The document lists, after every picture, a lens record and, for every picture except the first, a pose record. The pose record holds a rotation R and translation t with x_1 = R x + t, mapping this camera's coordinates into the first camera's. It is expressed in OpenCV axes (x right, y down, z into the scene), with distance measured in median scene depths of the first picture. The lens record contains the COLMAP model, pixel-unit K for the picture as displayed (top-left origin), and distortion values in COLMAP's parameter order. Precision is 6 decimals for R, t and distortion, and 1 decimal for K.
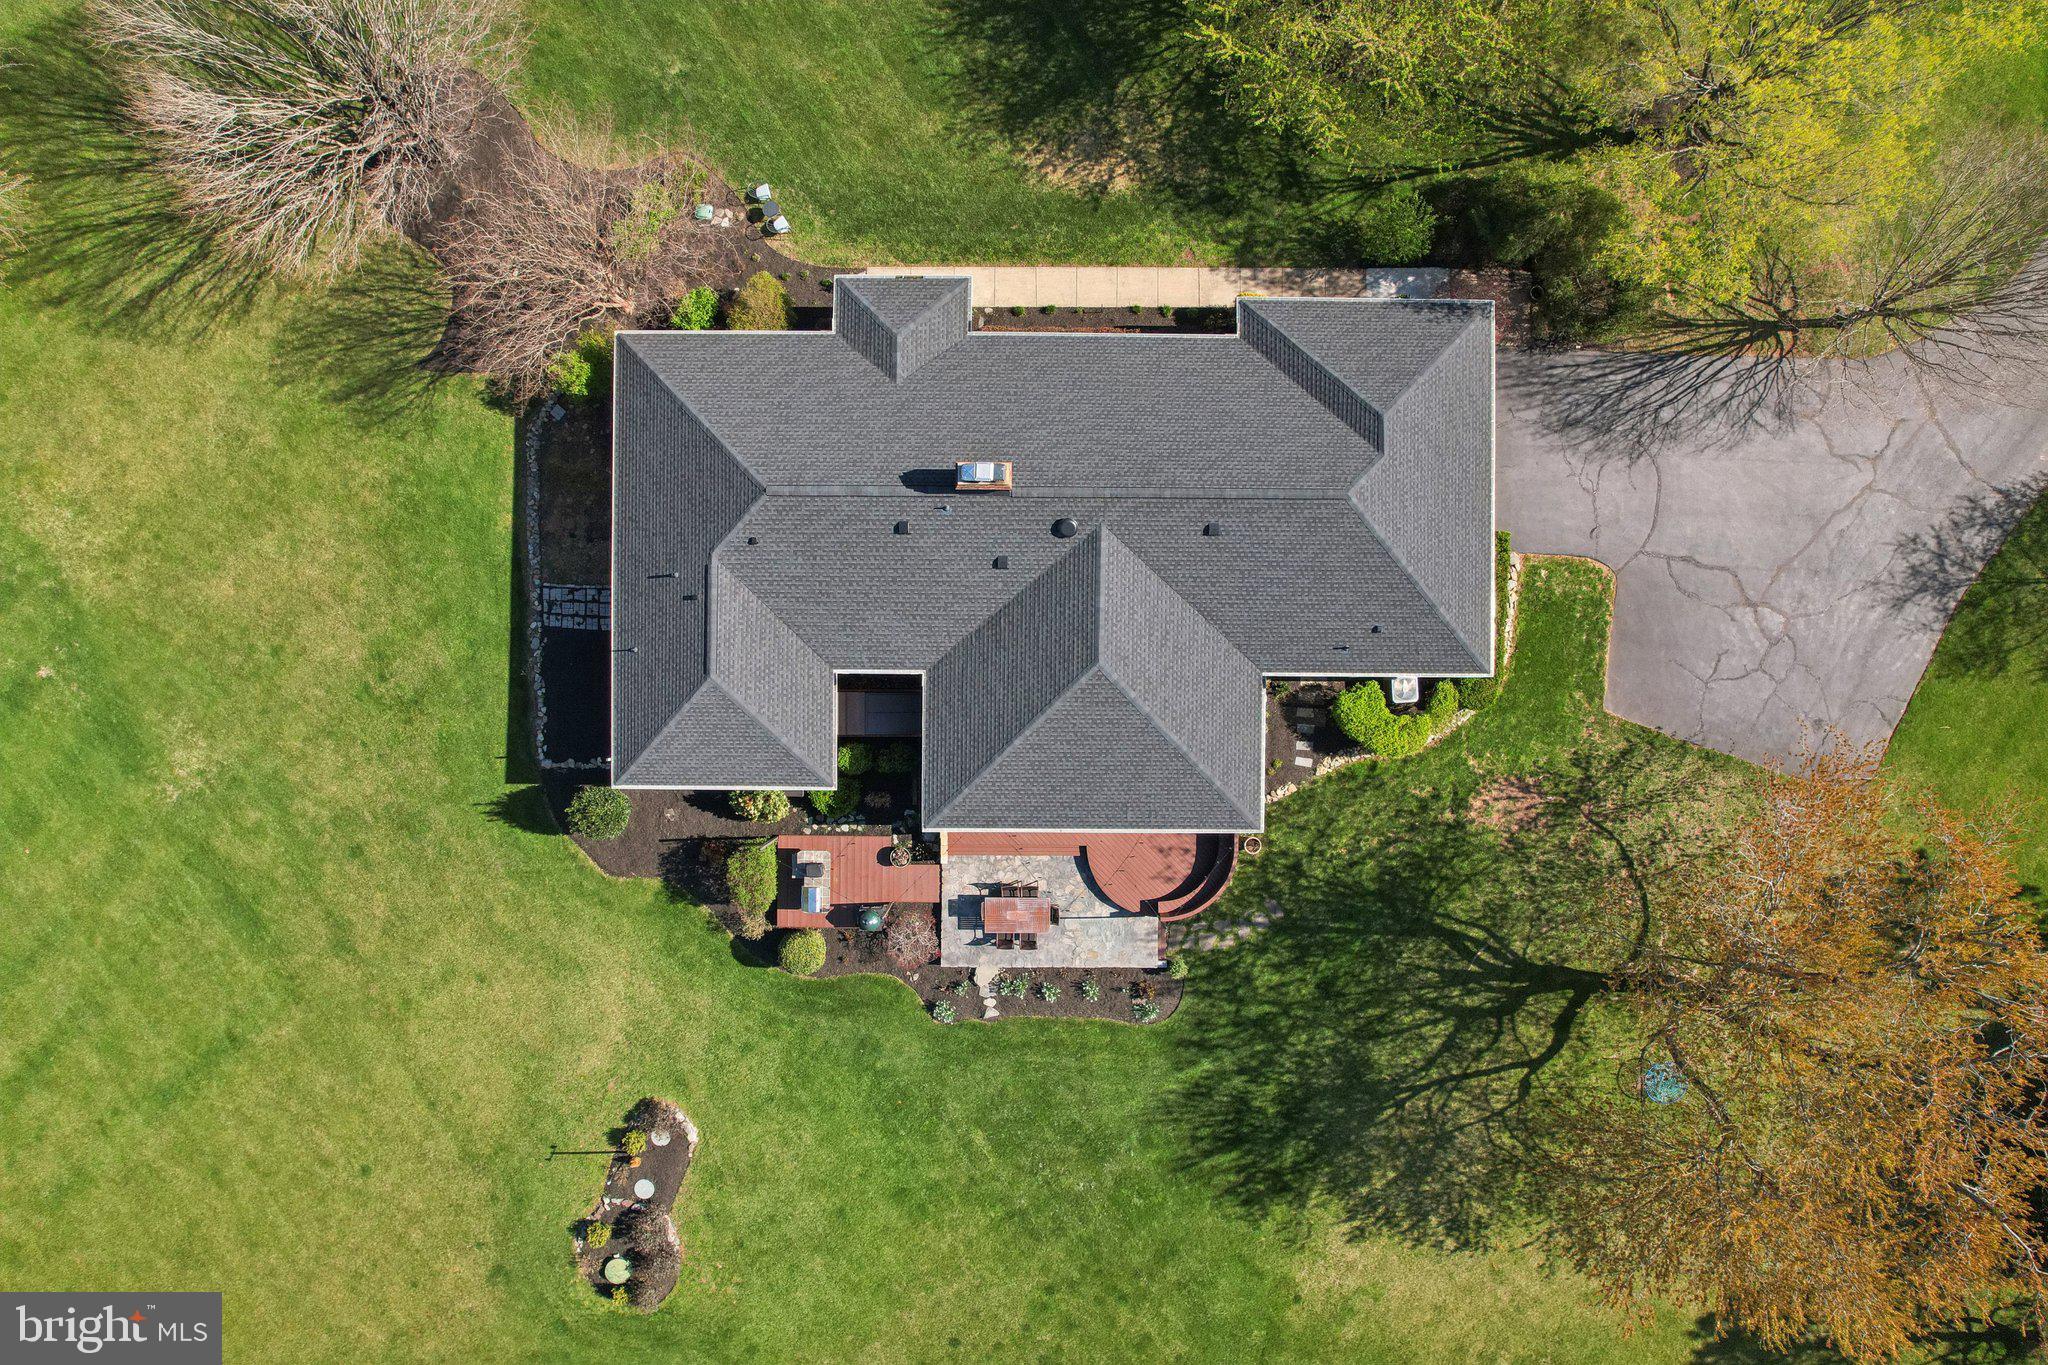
lens RADIAL K [[1331.4, 0, 1022.1], [0, 1331.4, 697.9], [0, 0, 1]] dist [-0.070929, 0.063320]
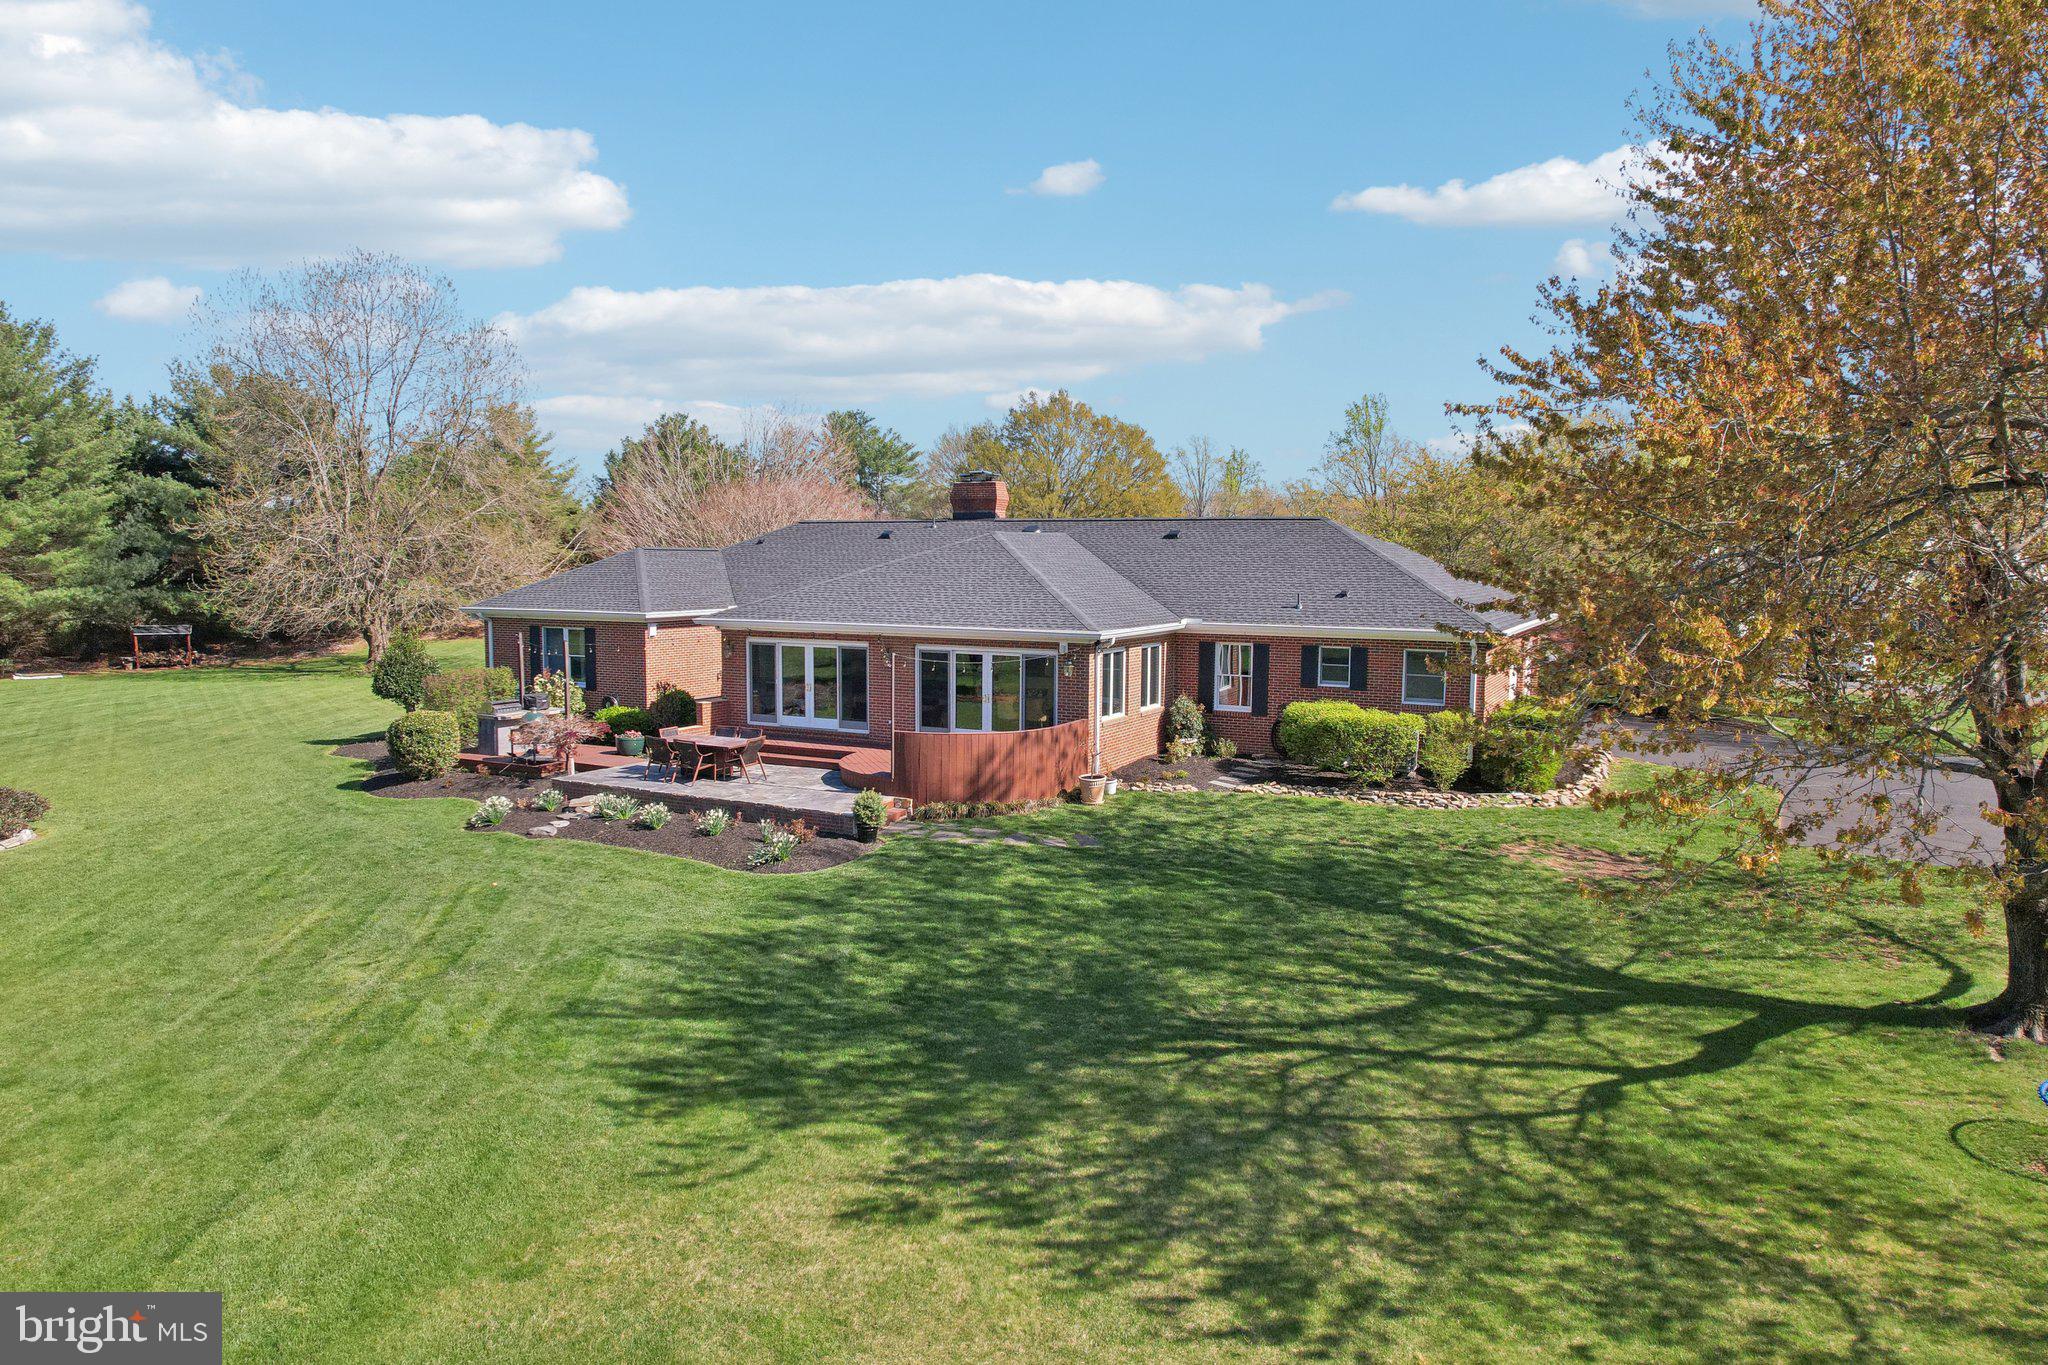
lens RADIAL K [[1331.4, 0, 1041.8], [0, 1331.4, 704.6], [0, 0, 1]] dist [-0.070929, 0.063320]
pose [[0.896880, 0.051937, -0.439214, 0.399028], [-0.442180, 0.084824, -0.892906, 0.631423], [-0.009119, 0.995041, 0.099042, 0.887593]]
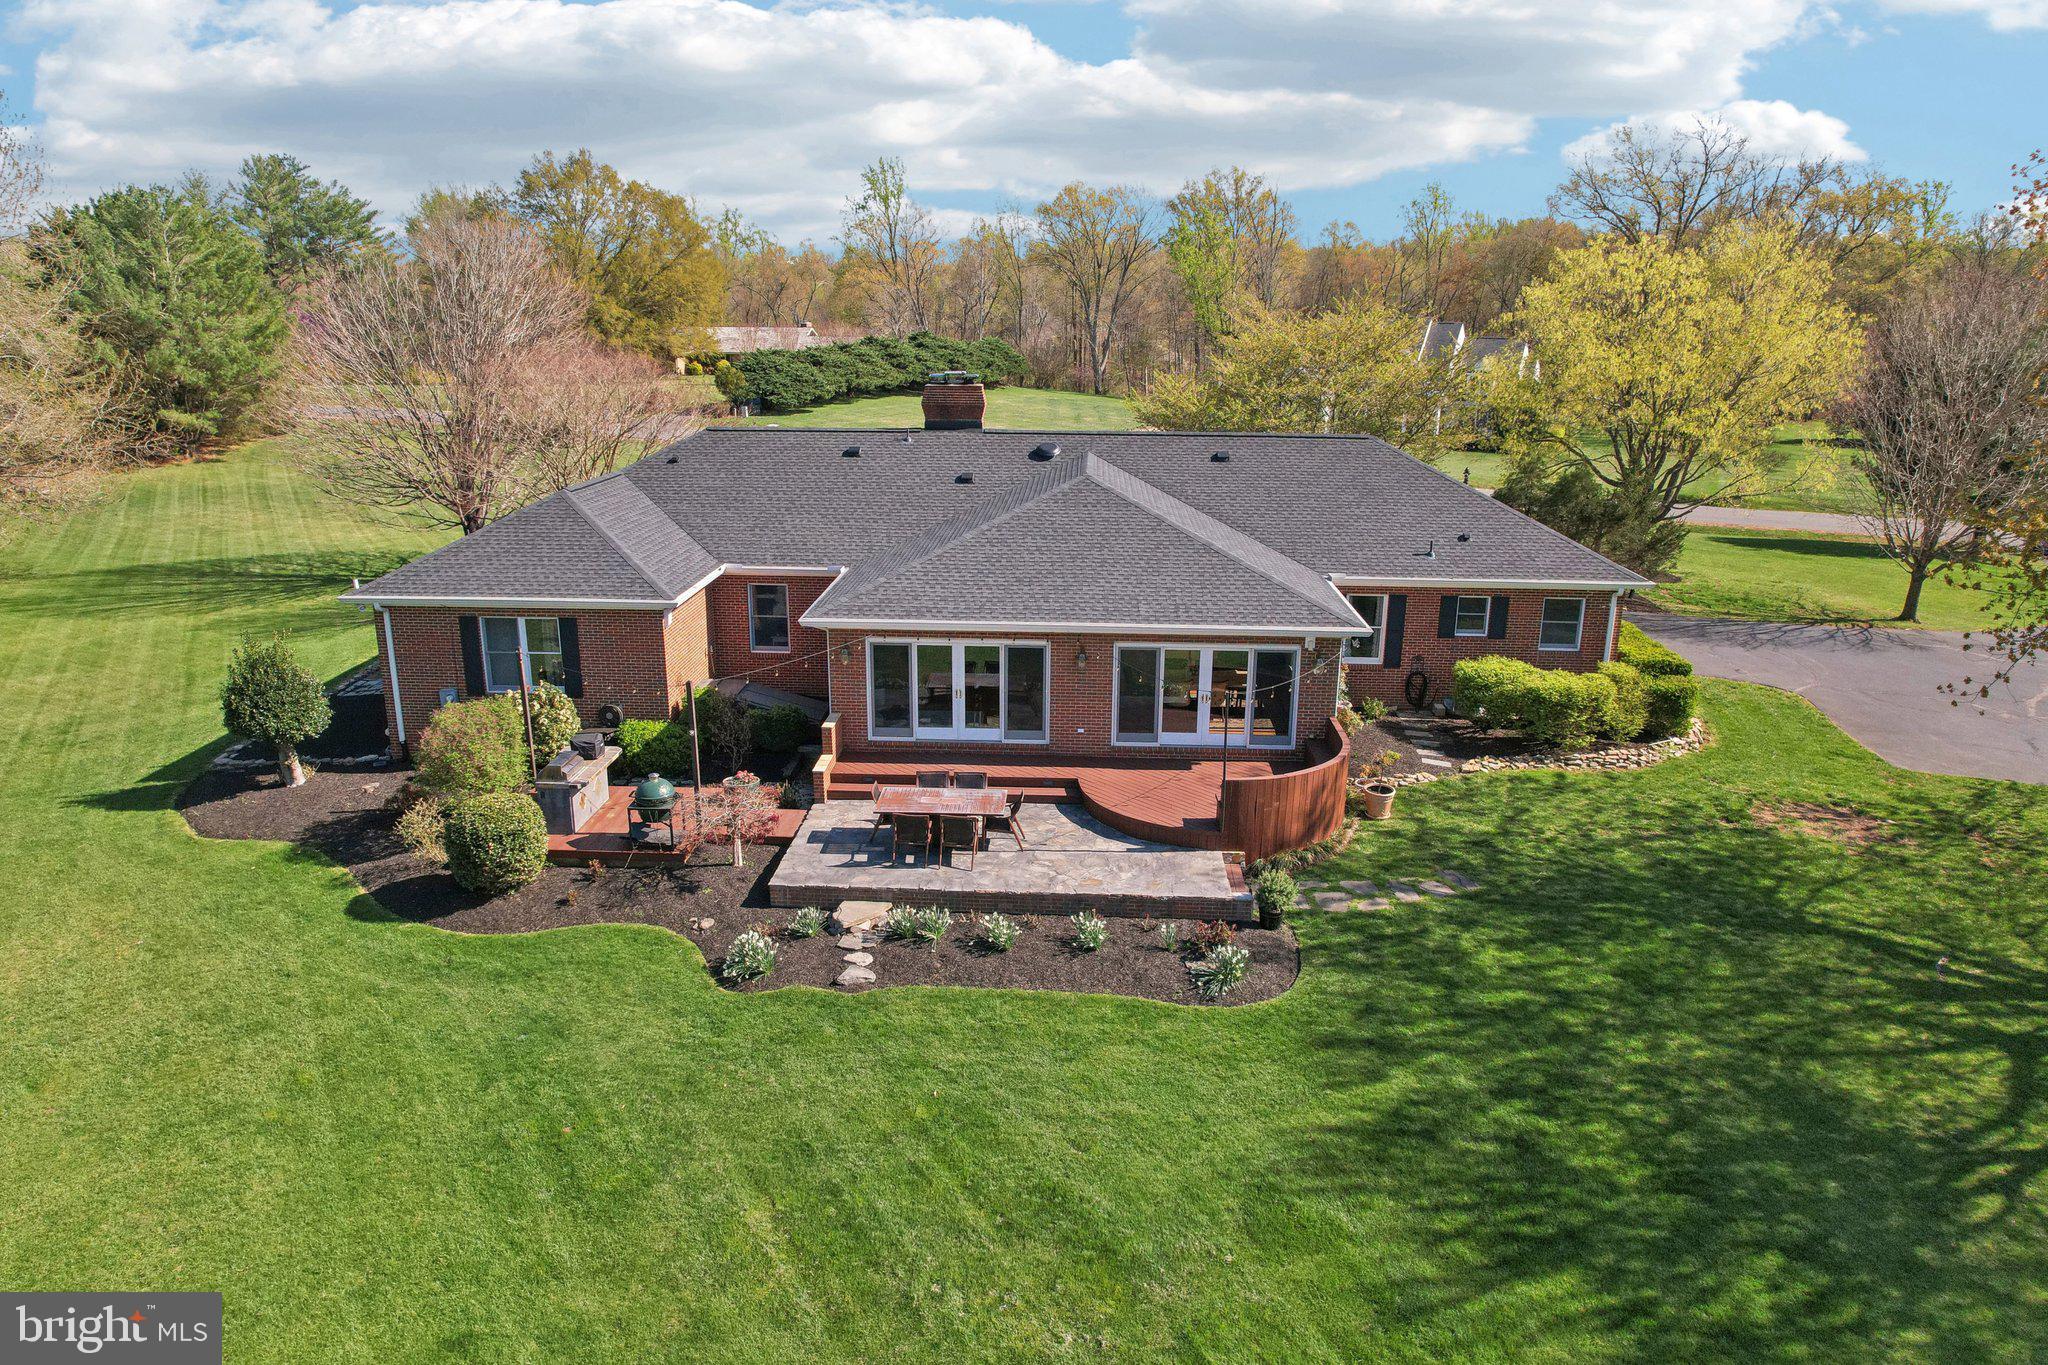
lens RADIAL K [[1331.4, 0, 1032.3], [0, 1331.4, 693.7], [0, 0, 1]] dist [-0.070929, 0.063320]
pose [[0.999490, 0.014547, -0.028434, 0.040870], [-0.031323, 0.272372, -0.961682, 0.617127], [-0.006245, 0.962082, 0.272688, 0.793613]]
